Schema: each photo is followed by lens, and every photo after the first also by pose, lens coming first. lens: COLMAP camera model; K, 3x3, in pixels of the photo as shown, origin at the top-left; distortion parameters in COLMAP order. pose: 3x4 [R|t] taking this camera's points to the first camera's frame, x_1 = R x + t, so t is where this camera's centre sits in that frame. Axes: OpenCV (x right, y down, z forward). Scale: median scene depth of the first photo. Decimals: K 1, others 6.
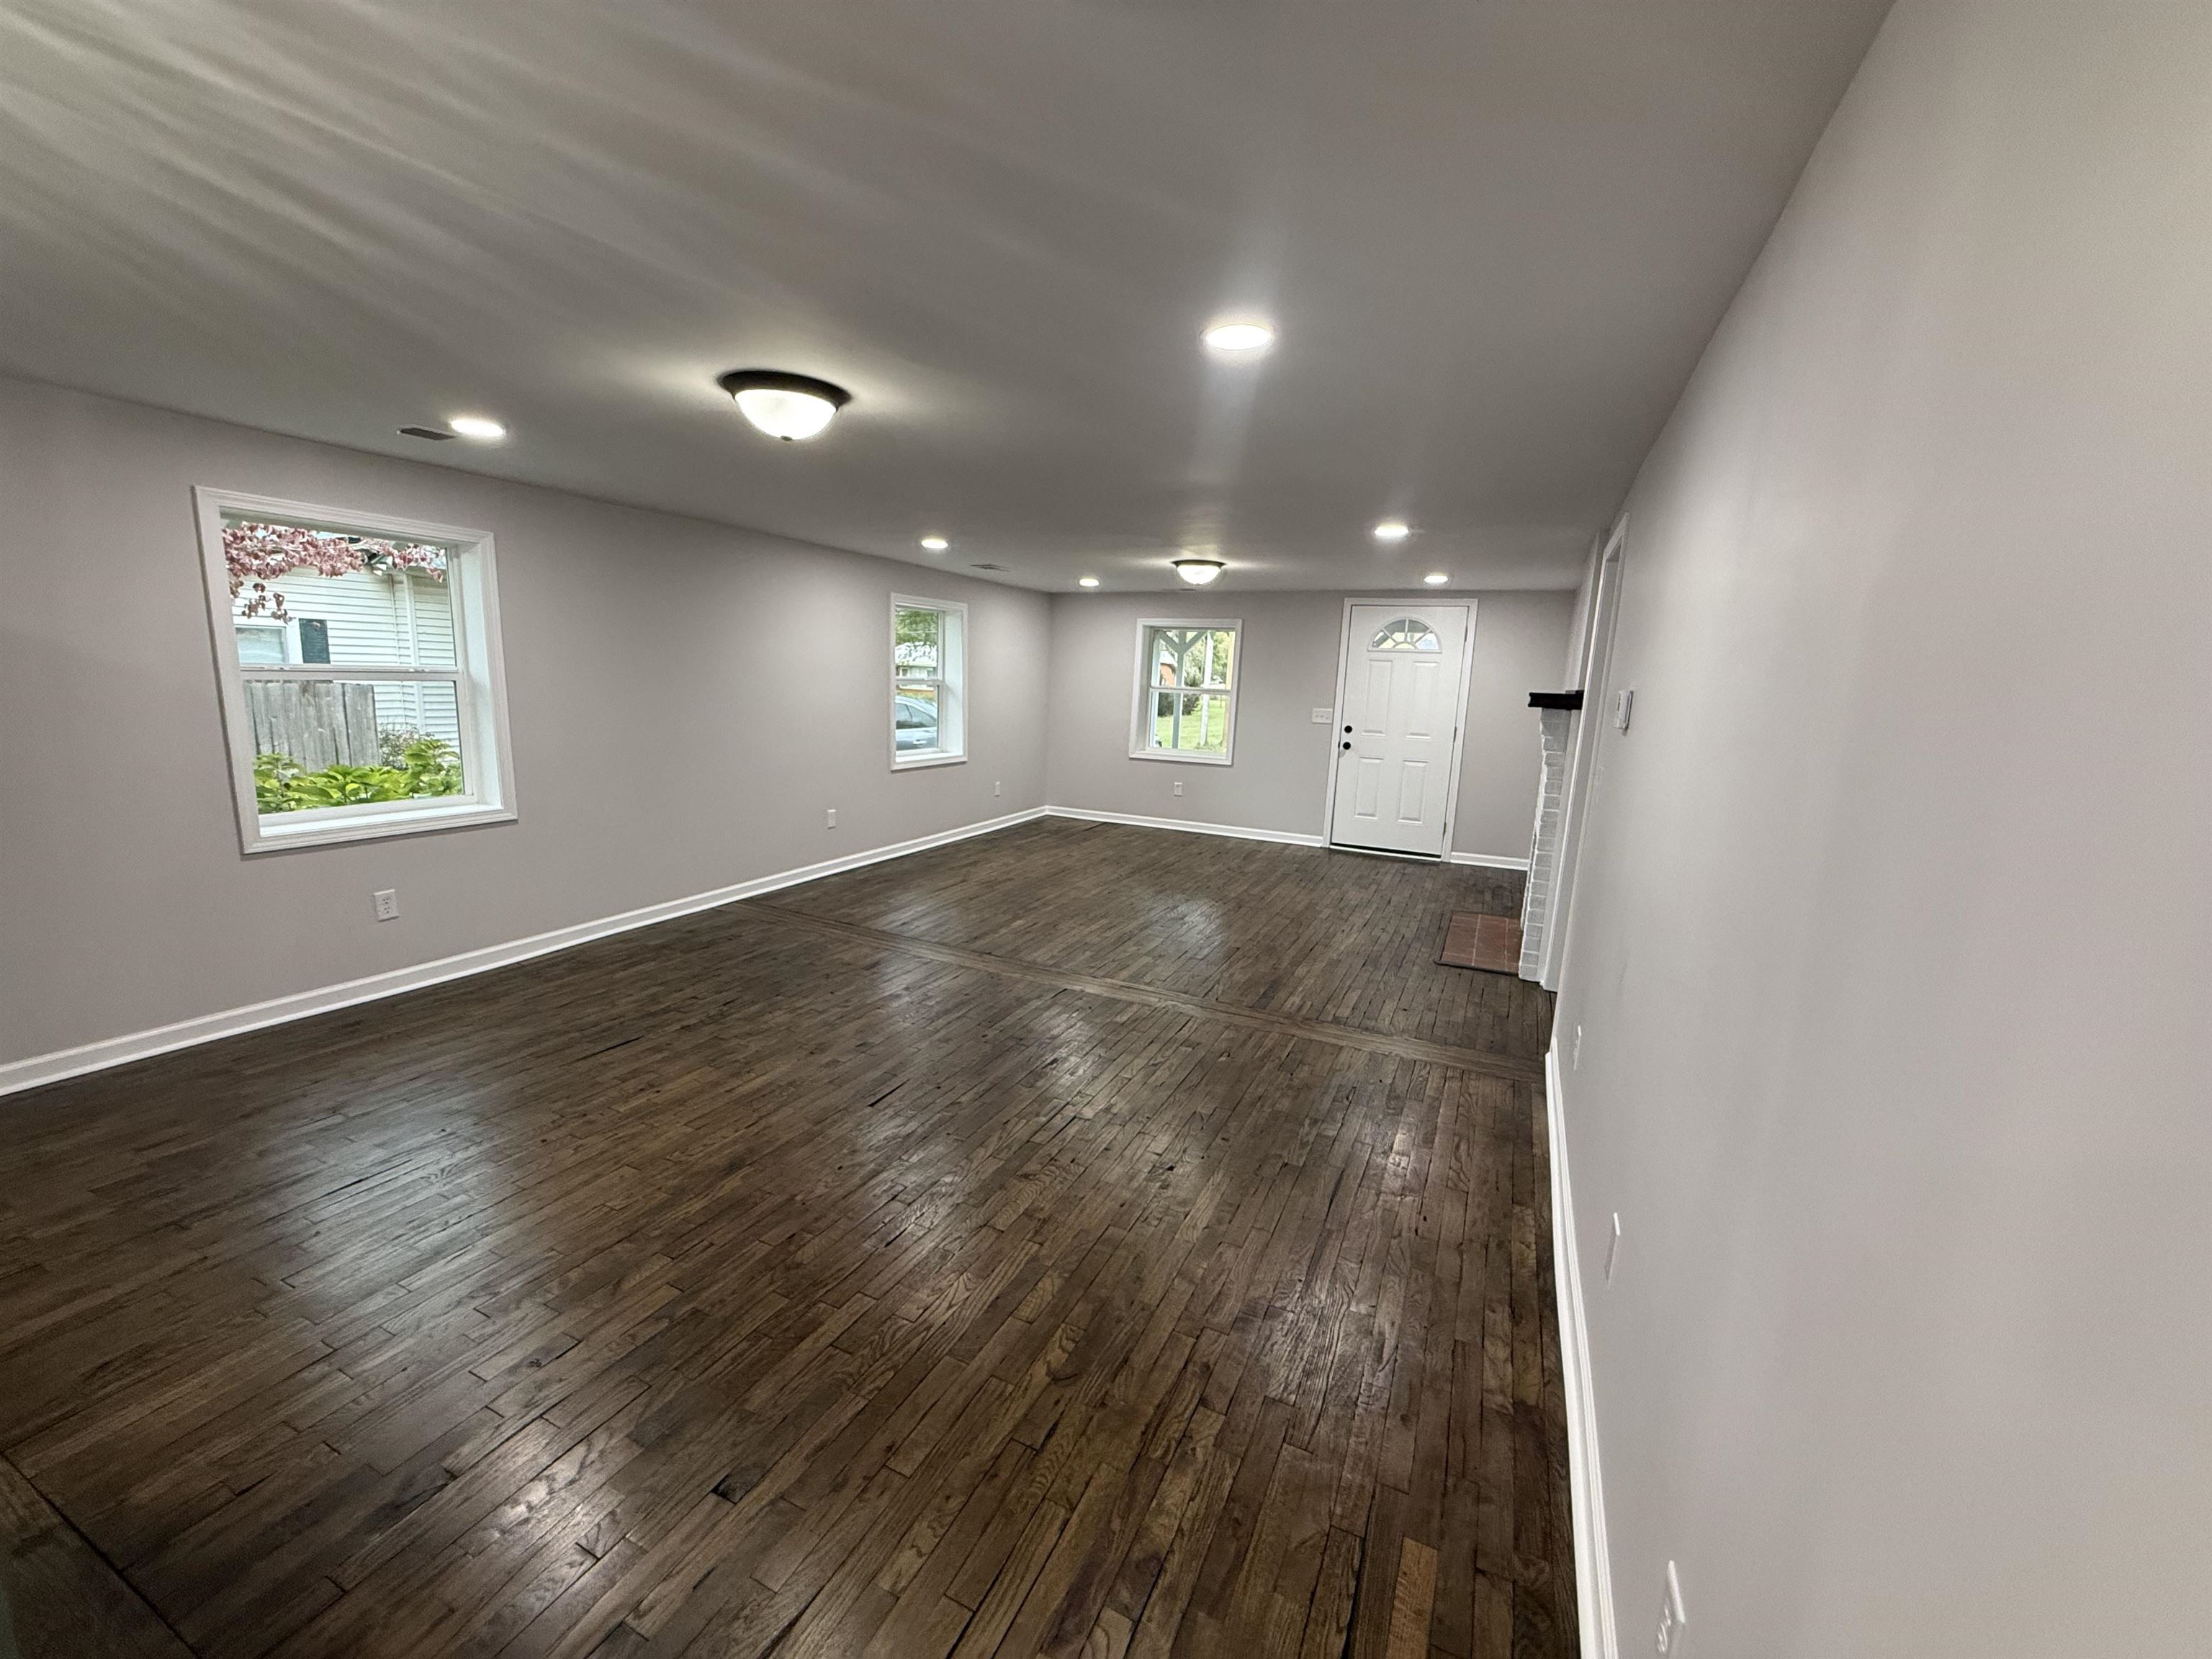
lens RADIAL K [[886.3, 0, 1105.9], [0, 886.3, 843.0], [0, 0, 1]] dist [-0.036721, -0.000014]
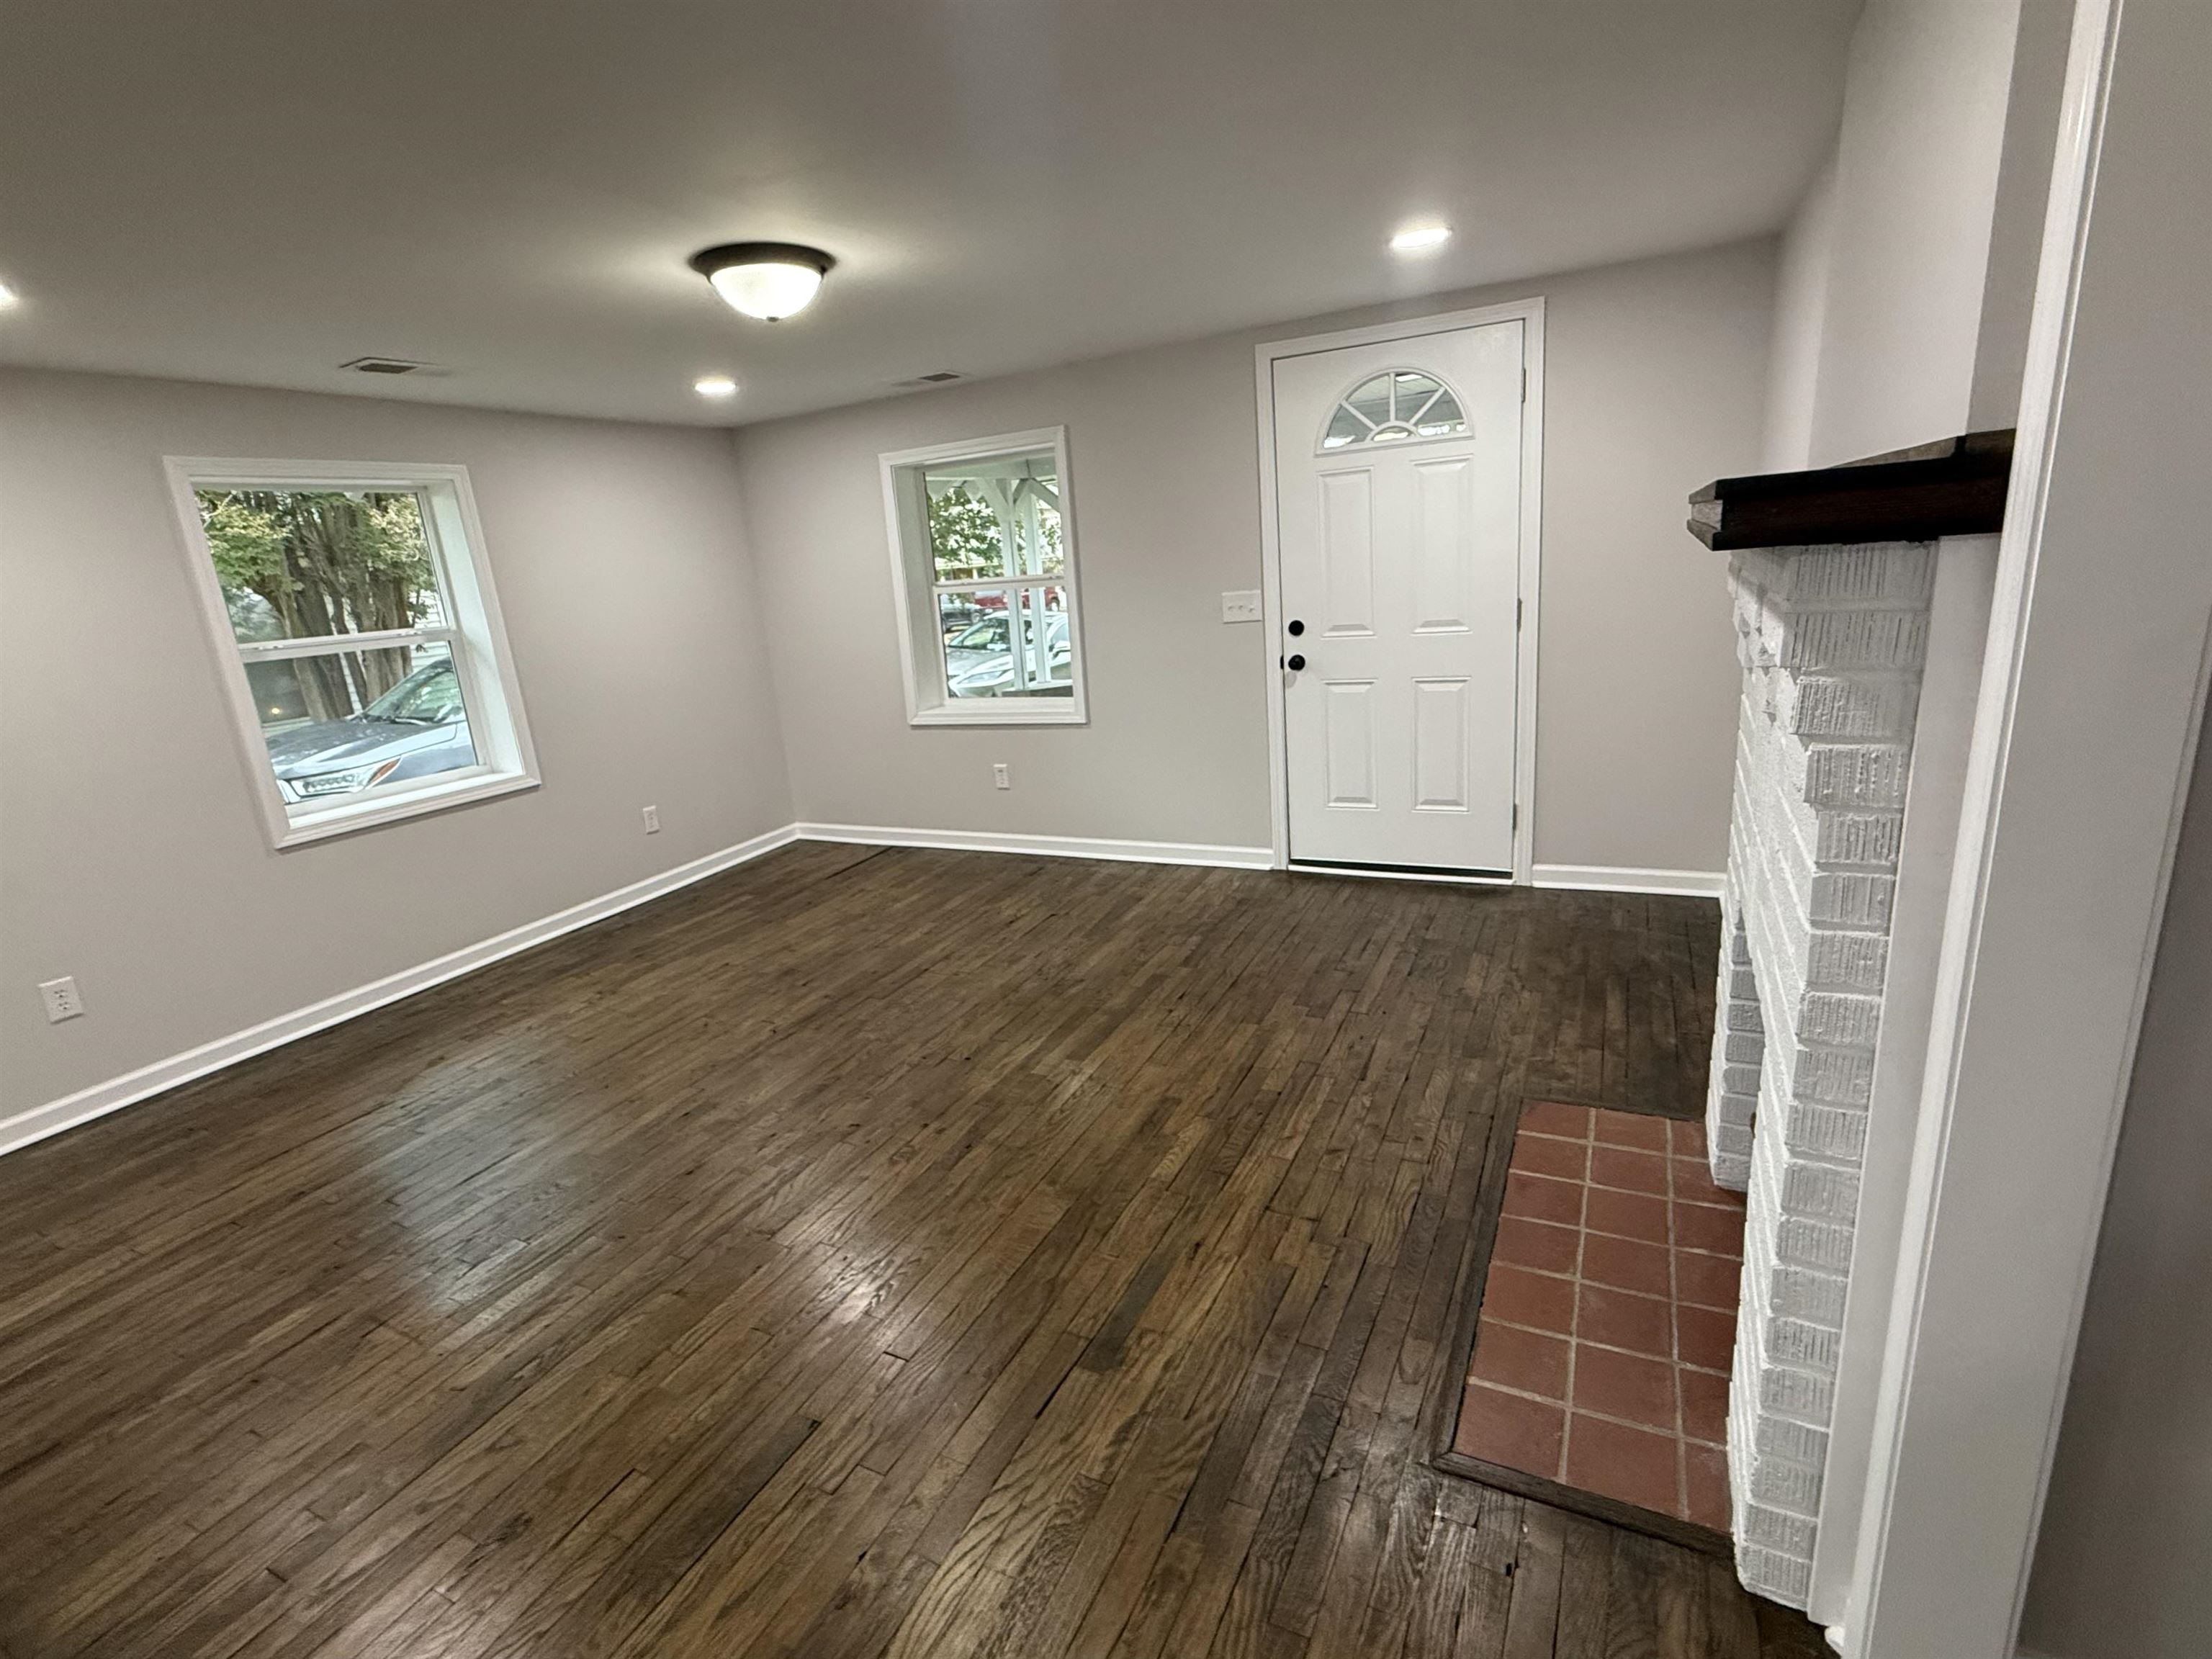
lens RADIAL K [[1040.7, 0, 1106.0], [0, 1040.7, 829.5], [0, 0, 1]] dist [-0.036187, 0.038654]
pose [[0.992331, -0.105725, -0.064035, 0.200747], [0.110274, 0.991272, 0.072240, -0.073955], [0.055839, -0.078748, 0.995329, 0.431841]]
